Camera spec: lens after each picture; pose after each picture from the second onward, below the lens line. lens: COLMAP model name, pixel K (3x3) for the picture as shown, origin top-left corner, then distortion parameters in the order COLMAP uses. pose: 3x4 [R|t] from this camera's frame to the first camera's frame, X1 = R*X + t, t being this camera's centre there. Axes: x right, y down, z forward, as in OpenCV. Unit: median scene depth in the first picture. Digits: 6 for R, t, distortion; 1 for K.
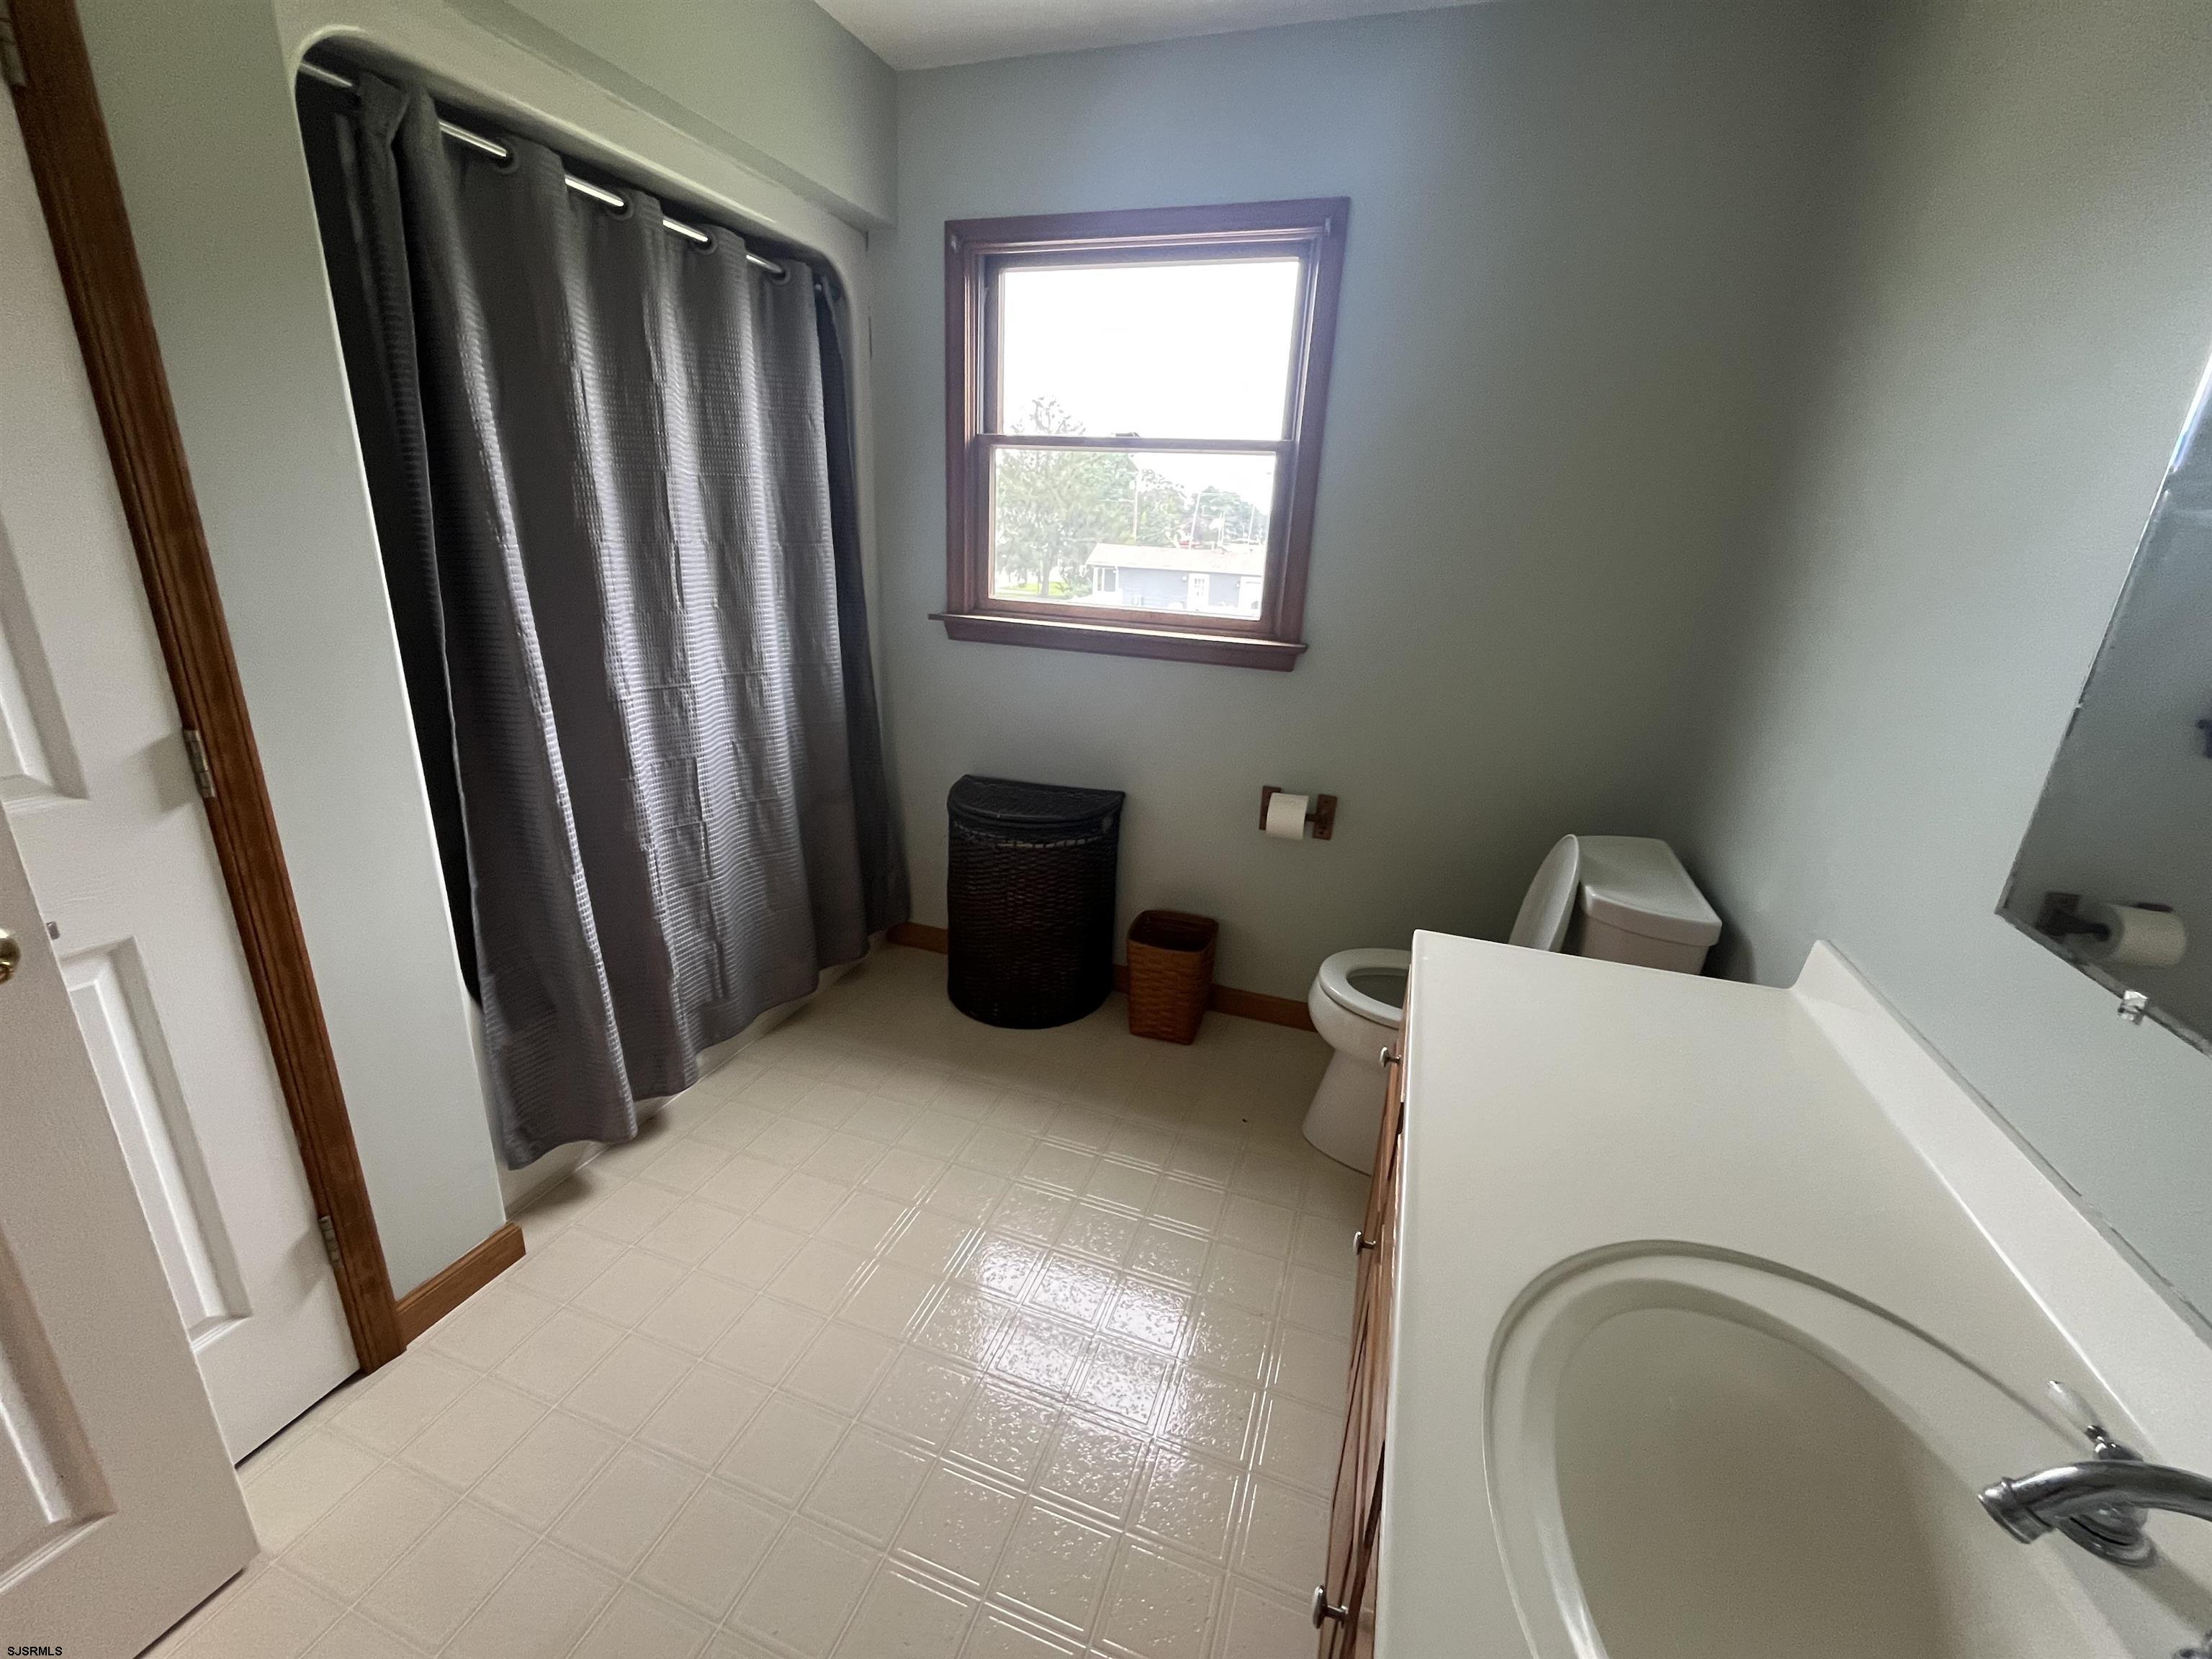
lens RADIAL K [[913.5, 0, 1103.5], [0, 913.5, 822.0], [0, 0, 1]] dist [-0.002700, -0.000142]
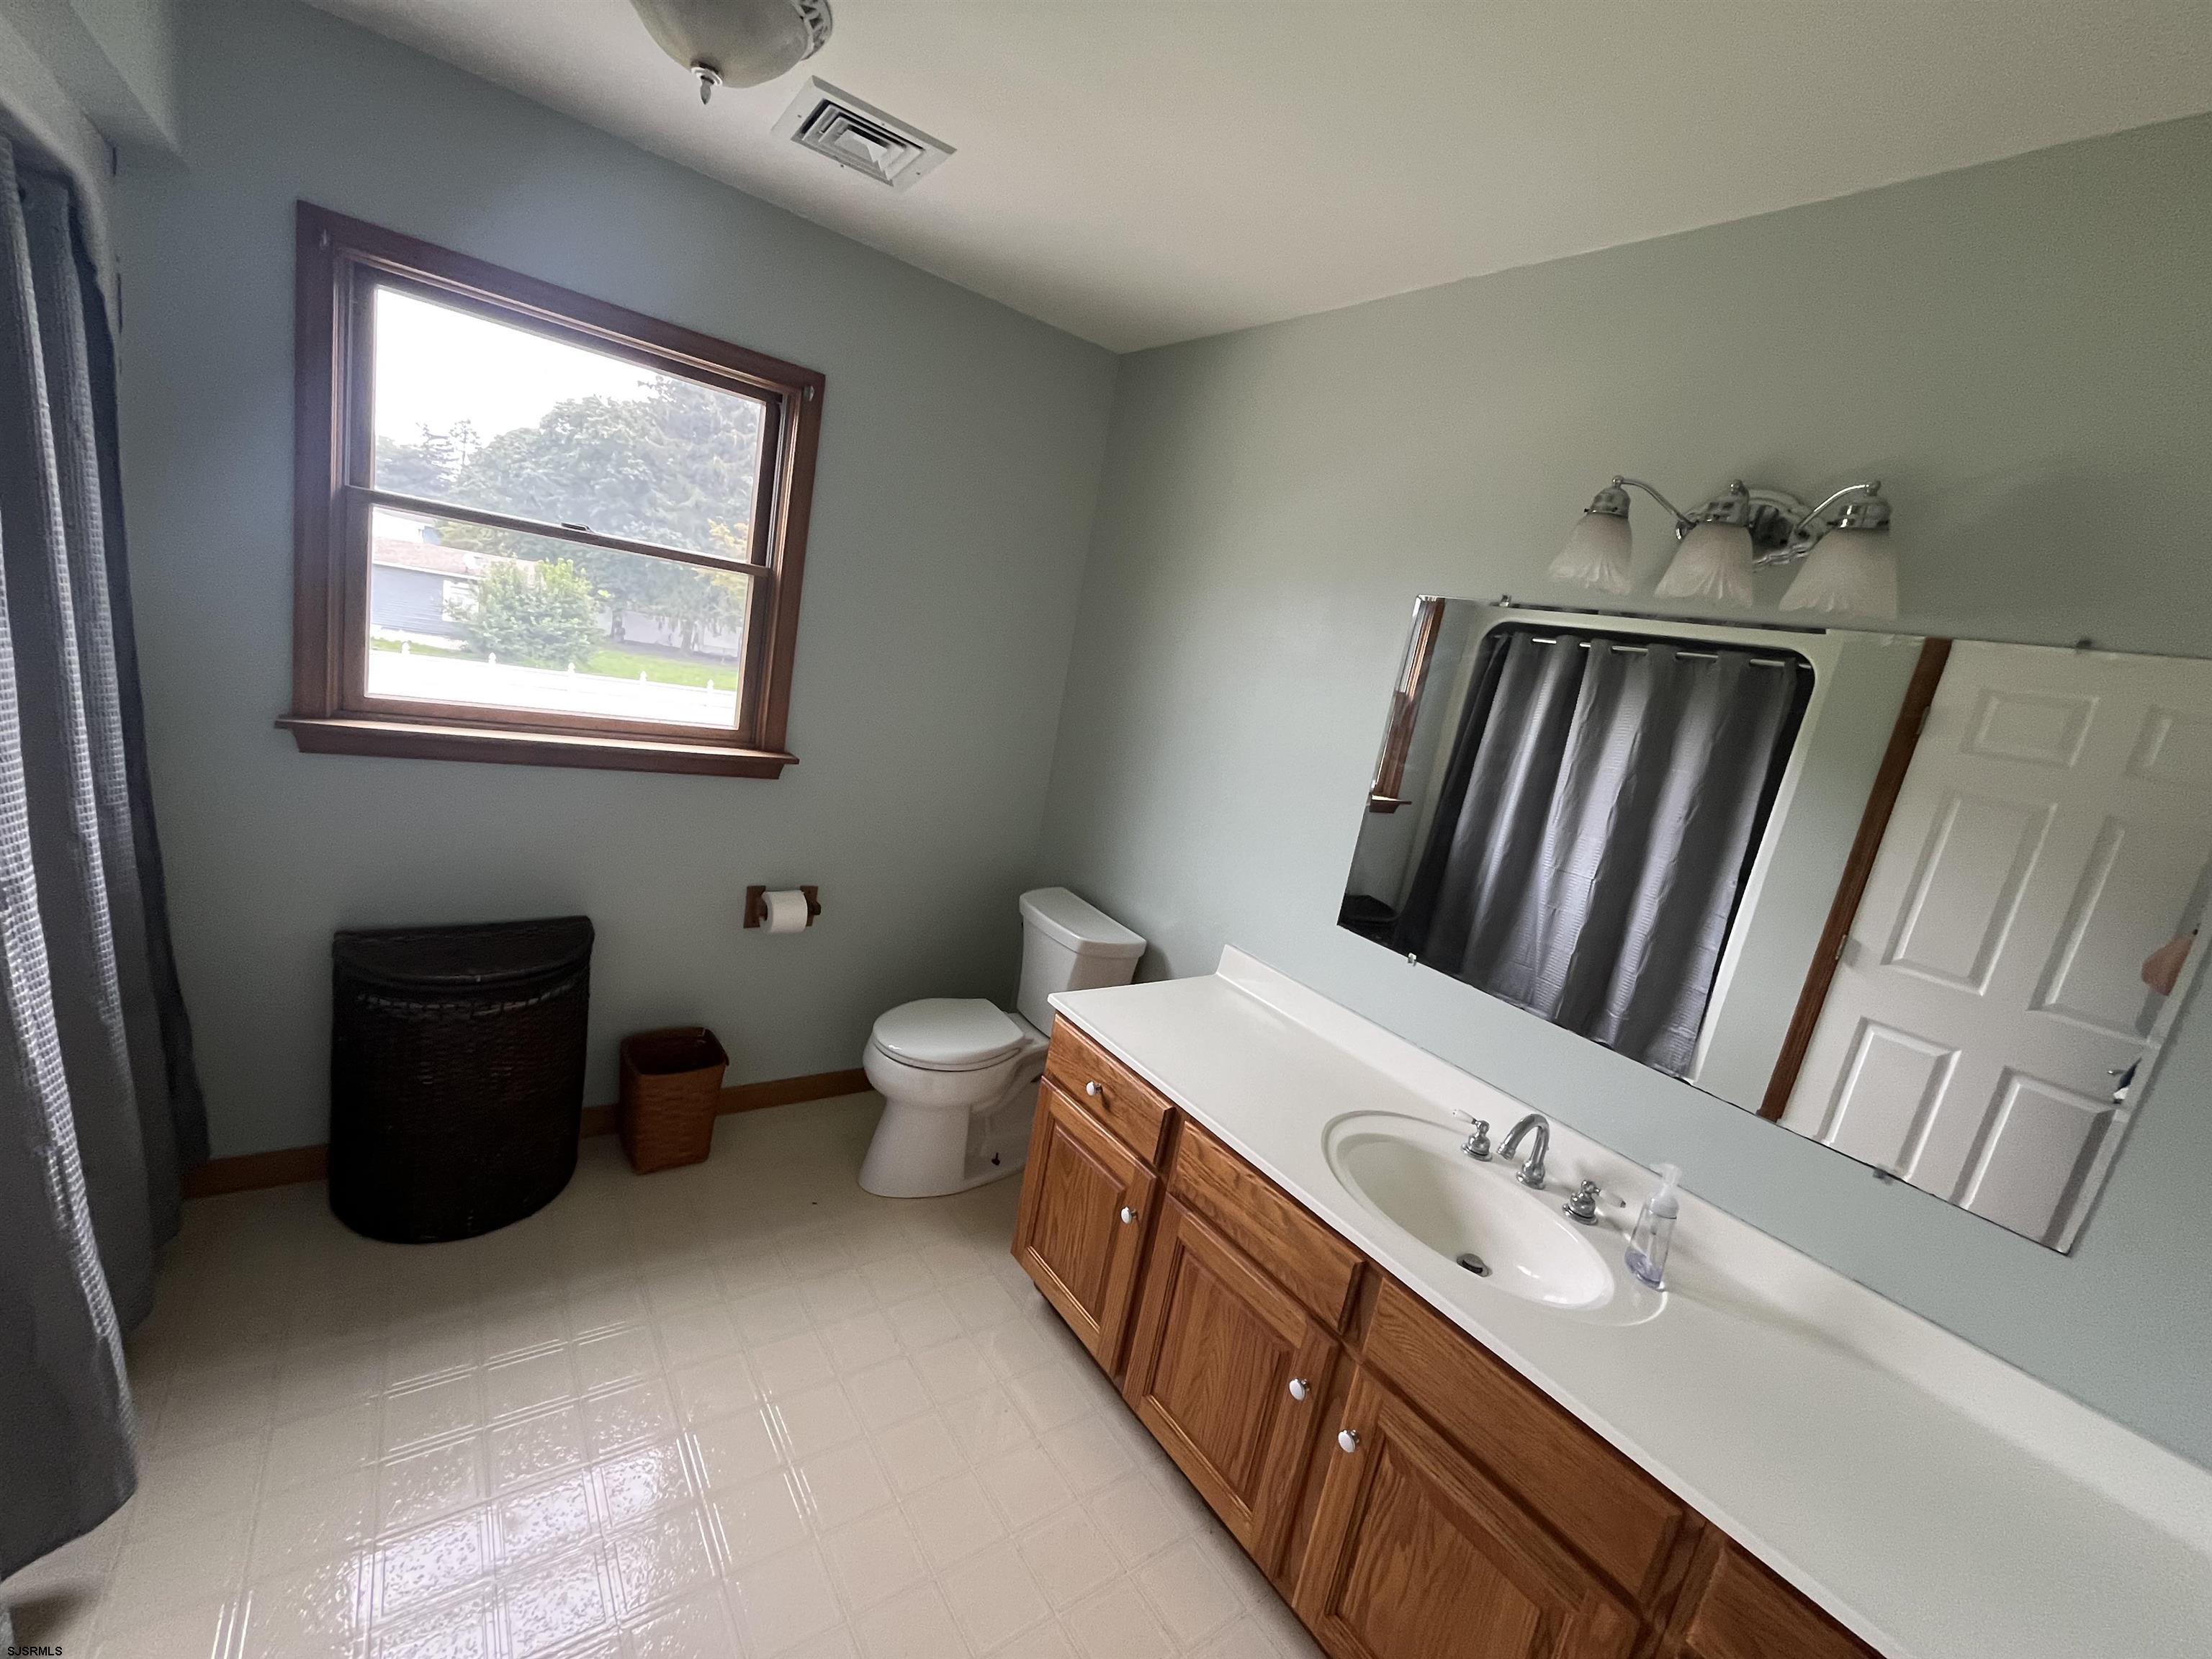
lens RADIAL K [[898.6, 0, 1101.2], [0, 898.6, 821.7], [0, 0, 1]] dist [-0.001073, -0.000014]
pose [[0.571776, -0.103304, 0.813880, -0.425352], [0.105215, 0.993082, 0.052133, -0.126343], [-0.813635, 0.055824, 0.578689, 0.081738]]
